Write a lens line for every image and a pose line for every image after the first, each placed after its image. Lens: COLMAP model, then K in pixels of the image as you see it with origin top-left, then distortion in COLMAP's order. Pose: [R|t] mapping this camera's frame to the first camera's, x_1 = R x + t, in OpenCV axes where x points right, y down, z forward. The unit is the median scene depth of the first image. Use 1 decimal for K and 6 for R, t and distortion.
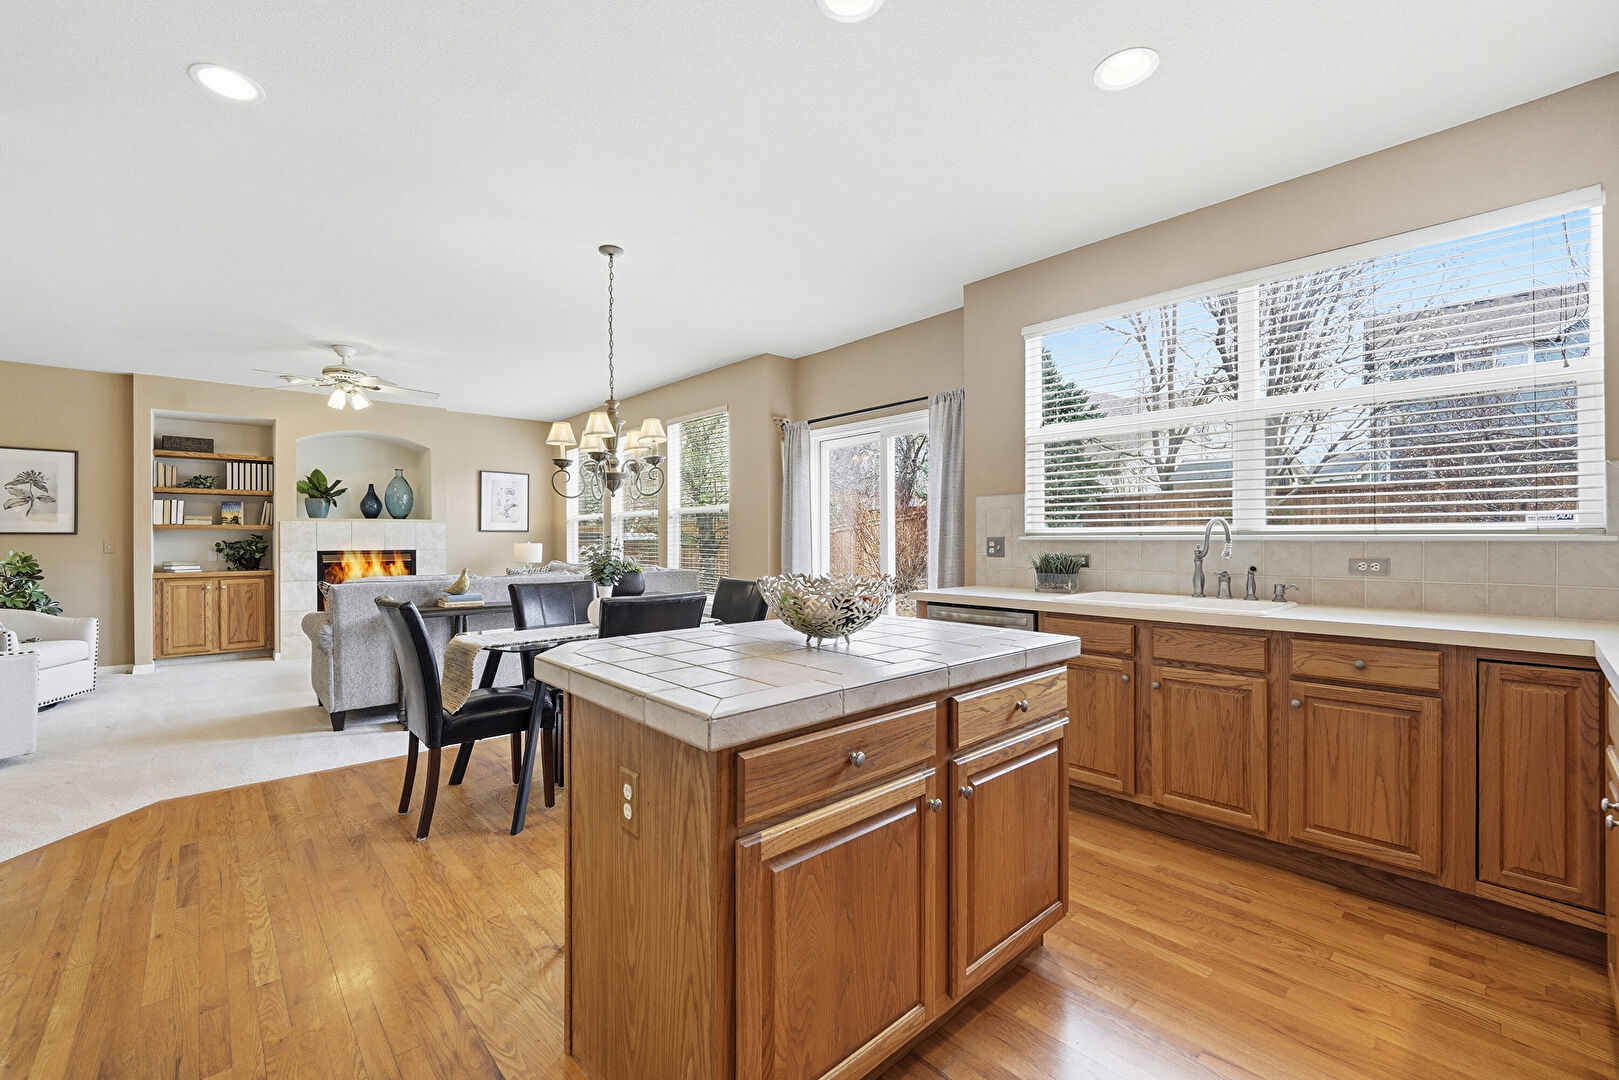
lens RADIAL K [[657.5, 0, 797.9], [0, 657.5, 539.2], [0, 0, 1]] dist [-0.016479, -0.000471]
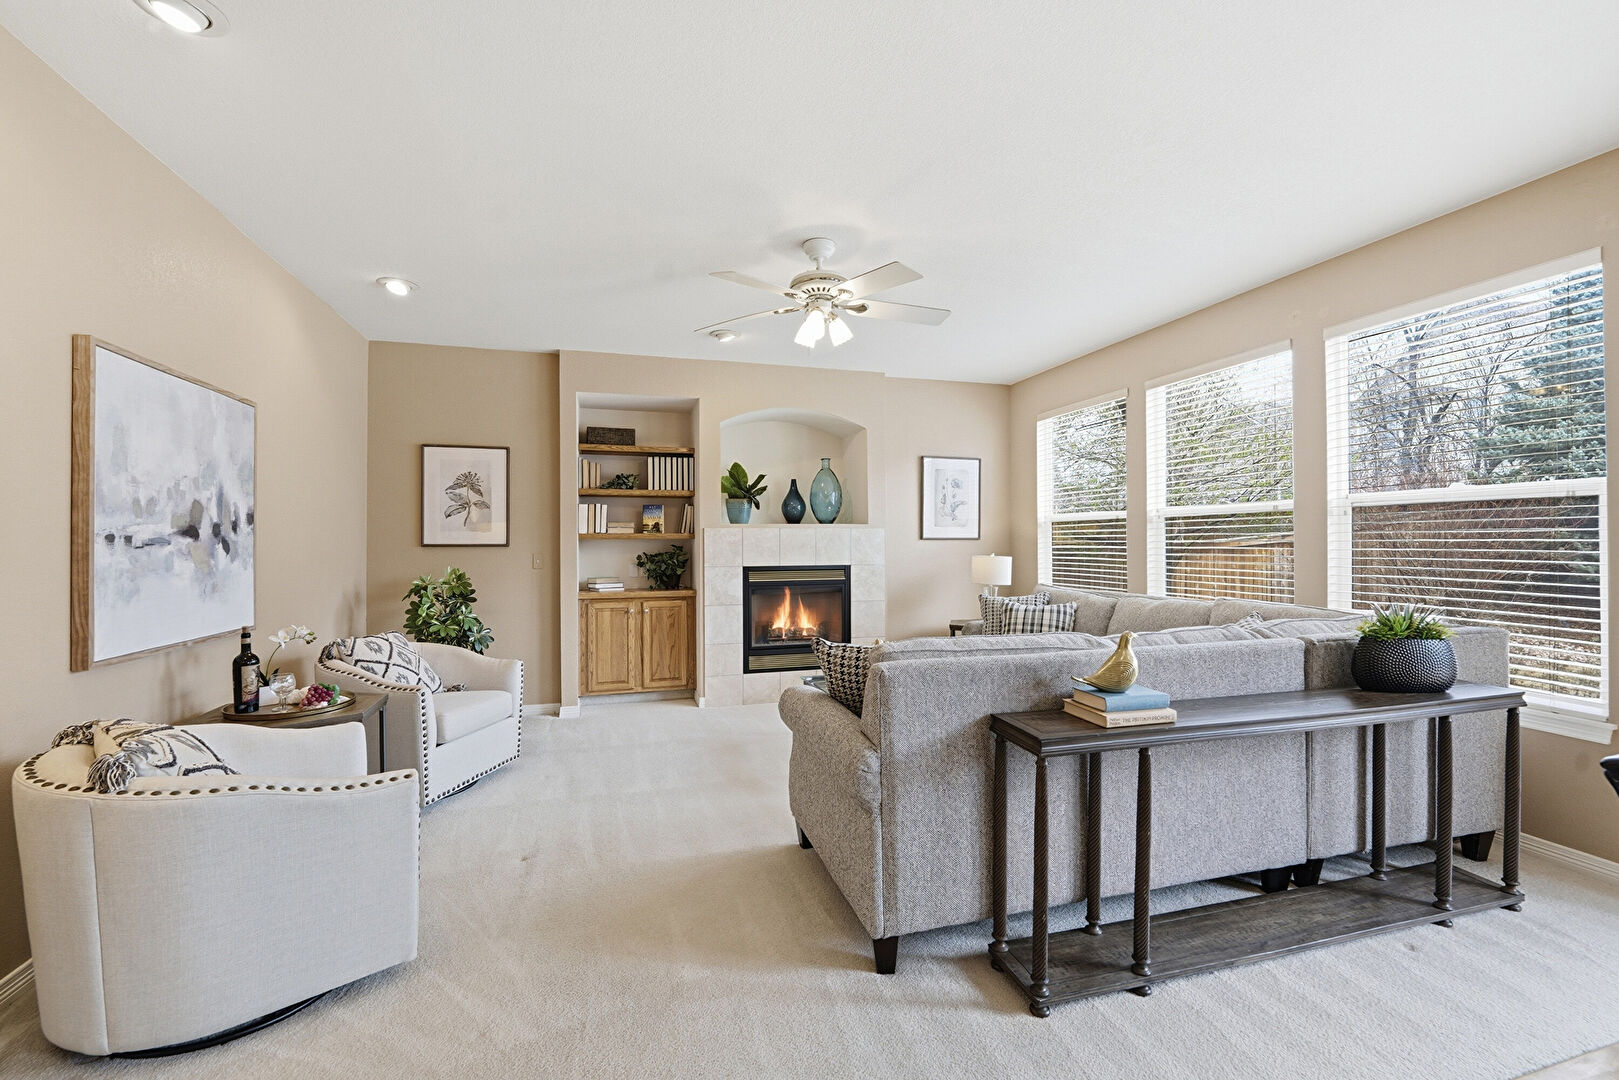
lens RADIAL K [[676.2, 0, 802.2], [0, 676.2, 545.6], [0, 0, 1]] dist [-0.013733, -0.000284]
pose [[0.895536, 0.001242, -0.444988, -0.335508], [0.000554, 0.999992, 0.003905, -0.010214], [0.444989, -0.003743, 0.895528, 0.332325]]
